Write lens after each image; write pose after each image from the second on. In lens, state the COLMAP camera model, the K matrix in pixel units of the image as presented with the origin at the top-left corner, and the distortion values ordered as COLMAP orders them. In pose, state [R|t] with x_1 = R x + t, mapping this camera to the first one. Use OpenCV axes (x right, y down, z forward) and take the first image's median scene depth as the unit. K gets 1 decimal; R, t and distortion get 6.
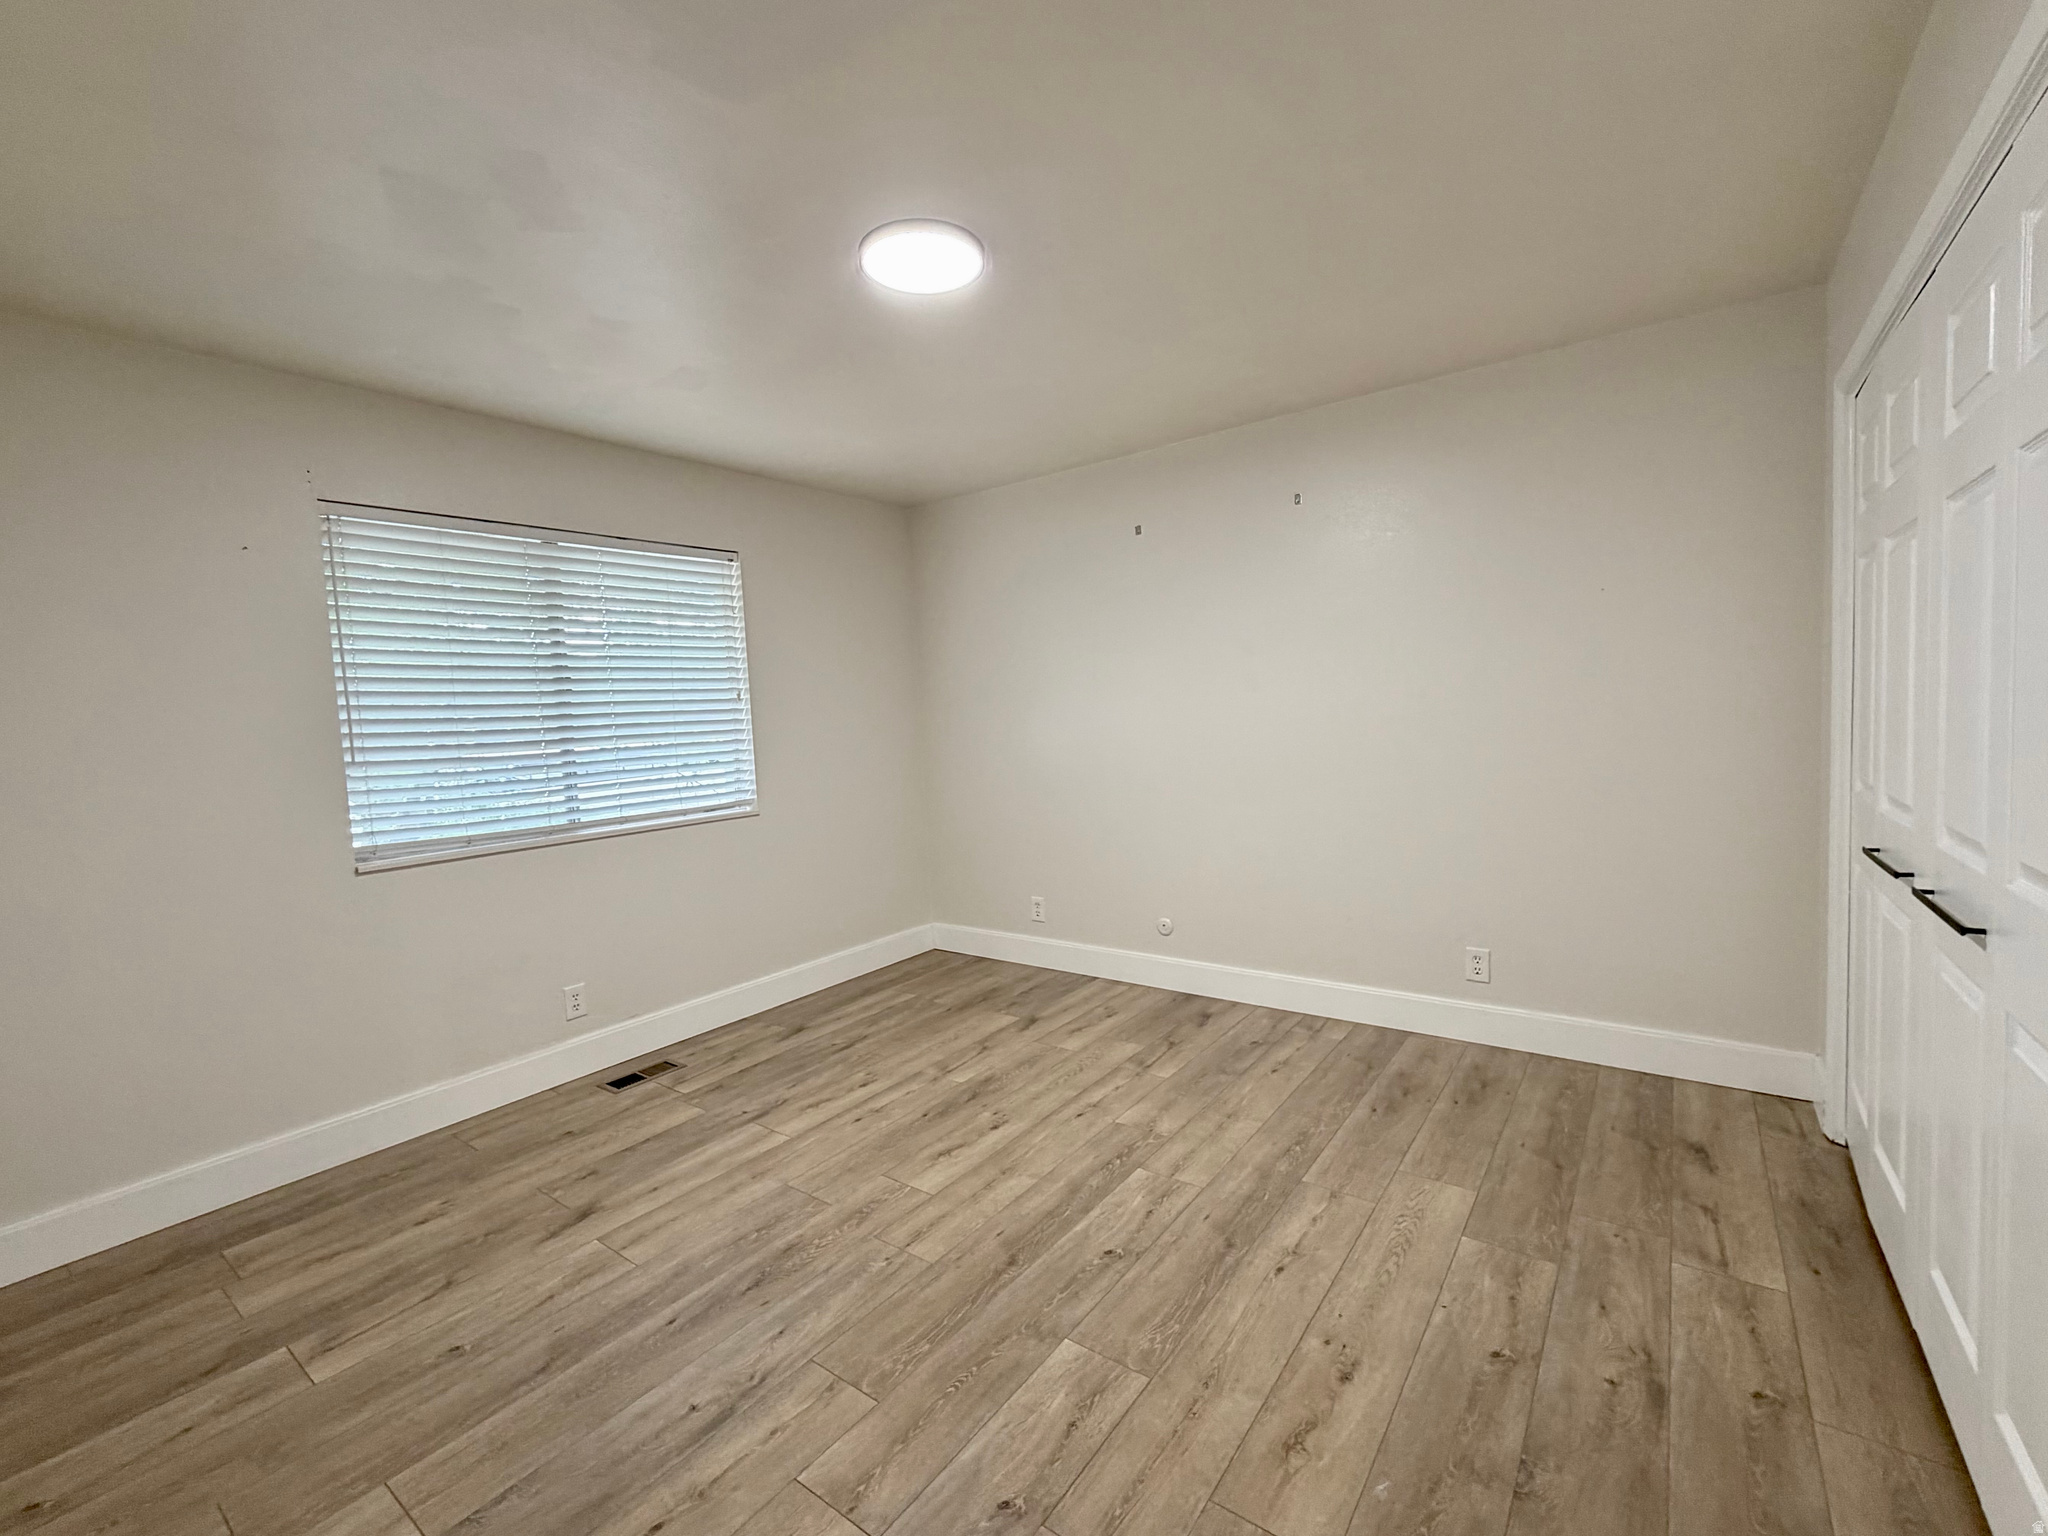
lens RADIAL K [[815.8, 0, 1024.0], [0, 815.8, 768.0], [0, 0, 1]] dist [0.000786, -0.000038]
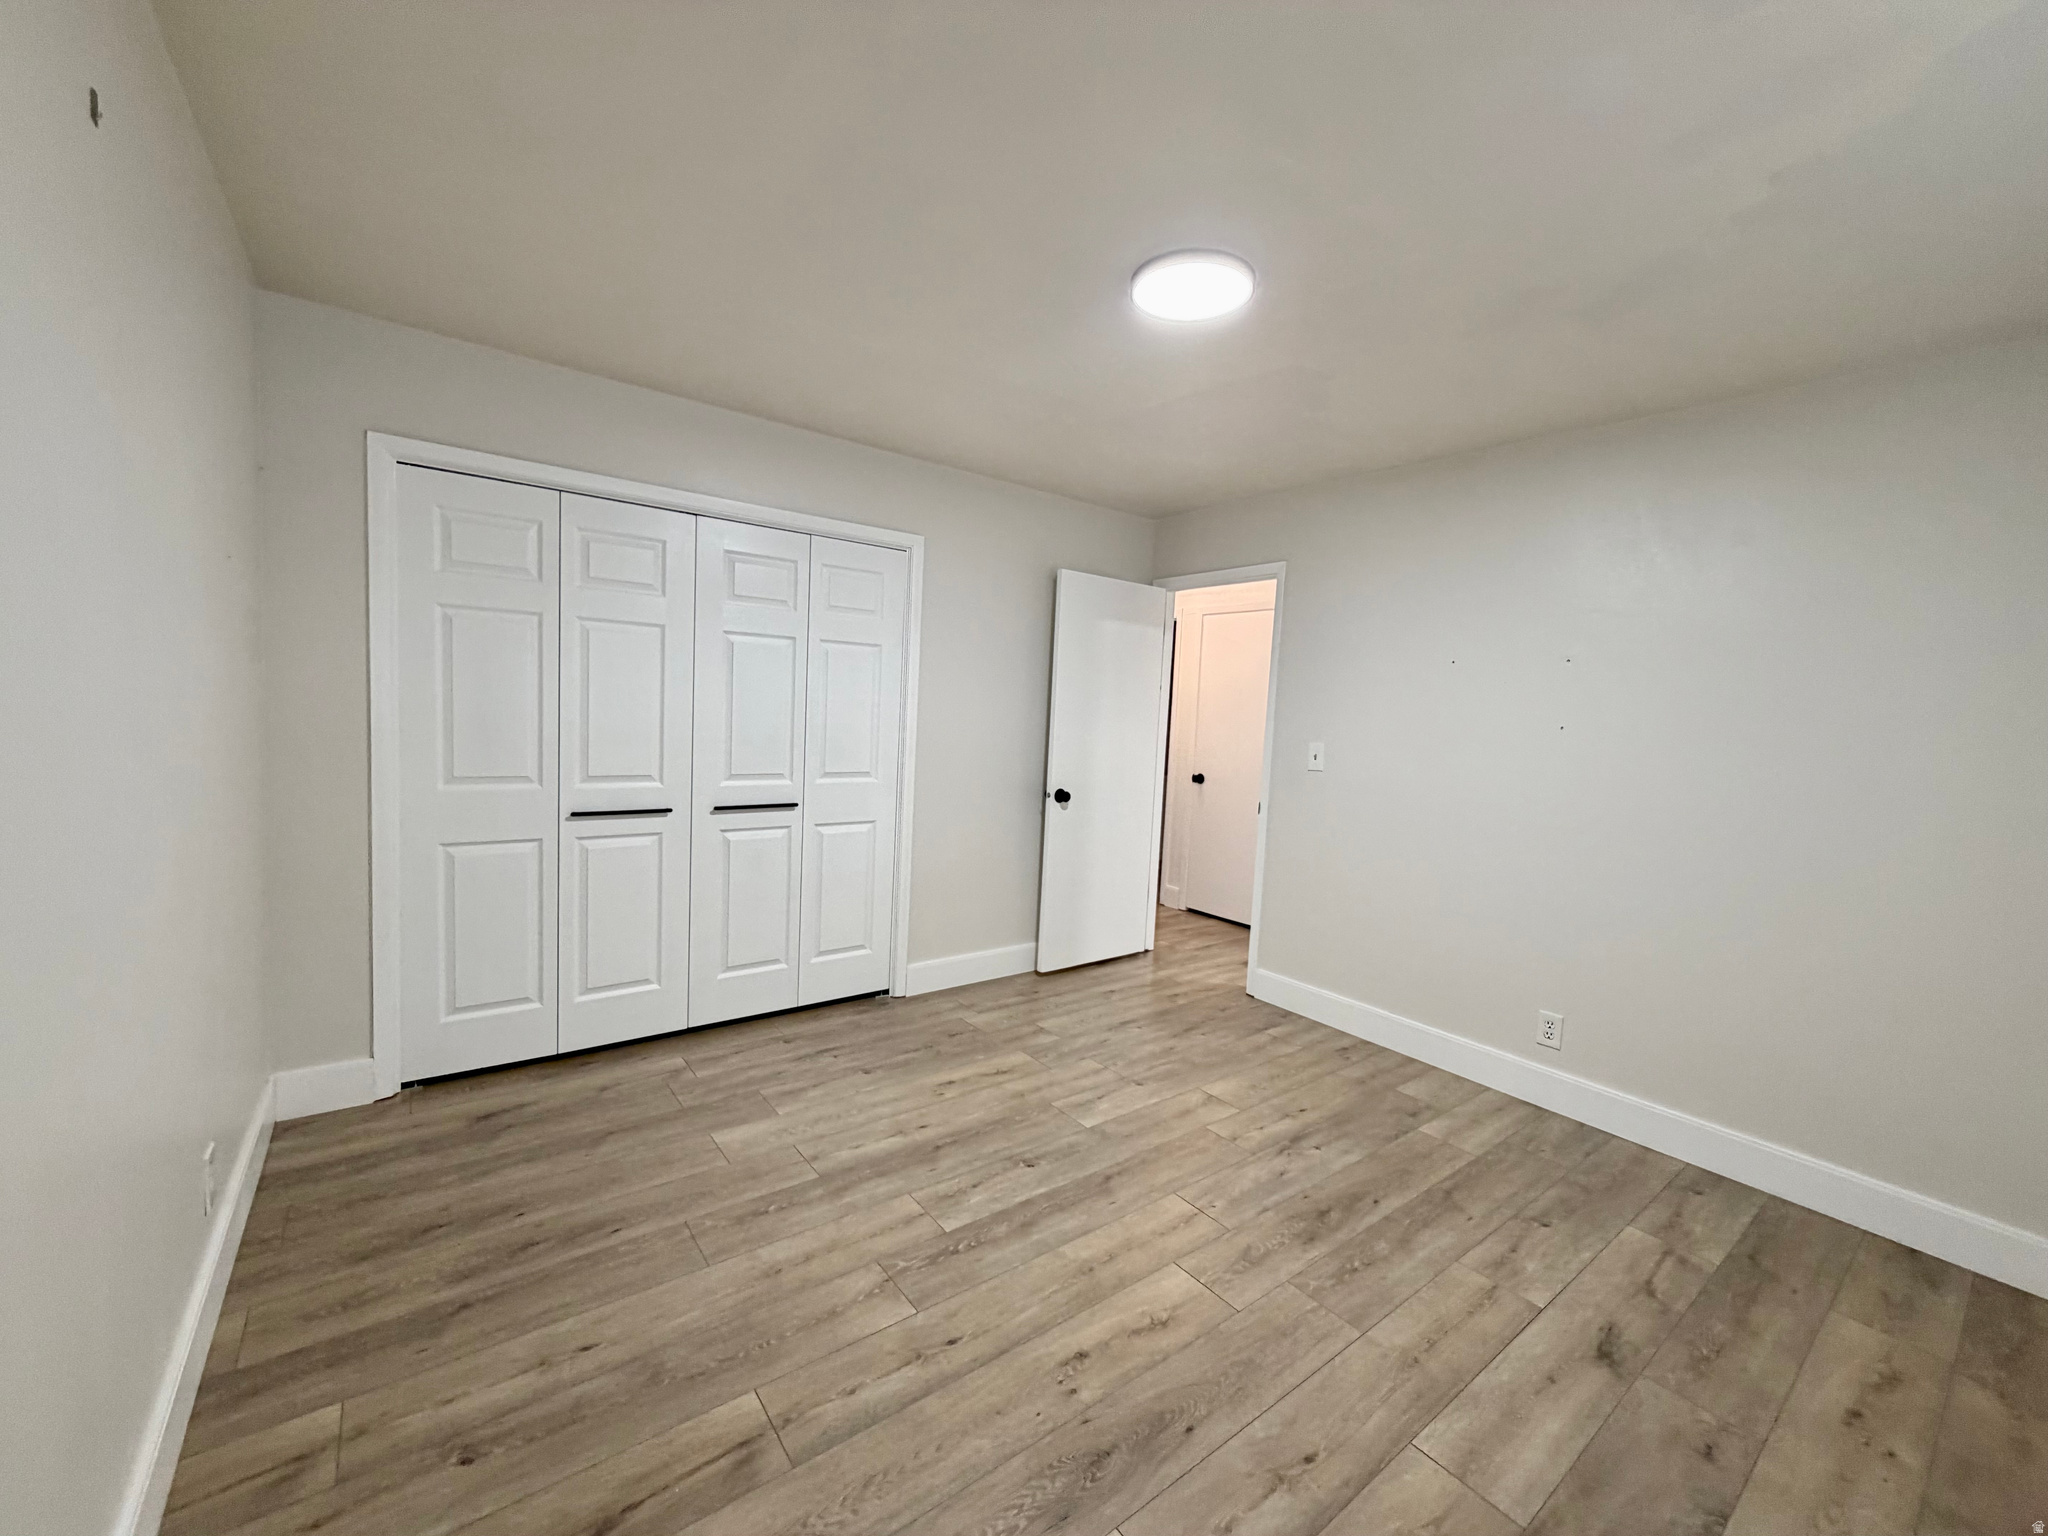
lens RADIAL K [[815.8, 0, 1024.0], [0, 815.8, 768.0], [0, 0, 1]] dist [0.000786, -0.000038]
pose [[-0.959763, -0.022089, 0.279942, -0.197375], [0.015012, 0.991440, 0.129700, -0.149927], [-0.280411, 0.128684, -0.951215, 1.873193]]
